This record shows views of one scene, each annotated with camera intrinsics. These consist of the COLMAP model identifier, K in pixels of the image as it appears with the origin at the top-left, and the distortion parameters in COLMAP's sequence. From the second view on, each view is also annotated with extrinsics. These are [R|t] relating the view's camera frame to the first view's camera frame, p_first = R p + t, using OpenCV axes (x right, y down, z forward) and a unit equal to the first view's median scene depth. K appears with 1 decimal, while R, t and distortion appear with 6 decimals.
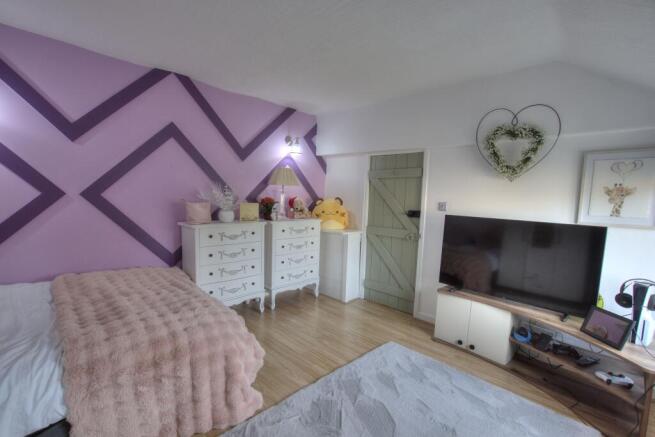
lens RADIAL K [[287.0, 0, 324.8], [0, 287.0, 225.3], [0, 0, 1]] dist [-0.025542, 0.000529]
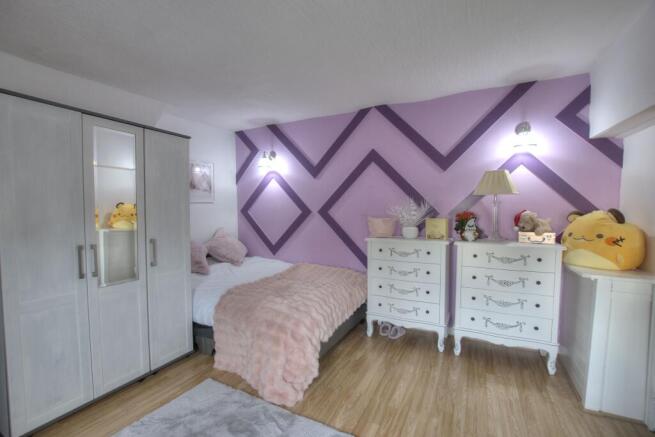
lens RADIAL K [[287.0, 0, 324.8], [0, 287.0, 225.3], [0, 0, 1]] dist [-0.025542, 0.000529]
pose [[0.302265, 0.024577, -0.952907, 0.442885], [-0.078131, 0.996943, 0.000929, -0.030742], [0.950016, 0.074171, 0.303262, 0.403199]]
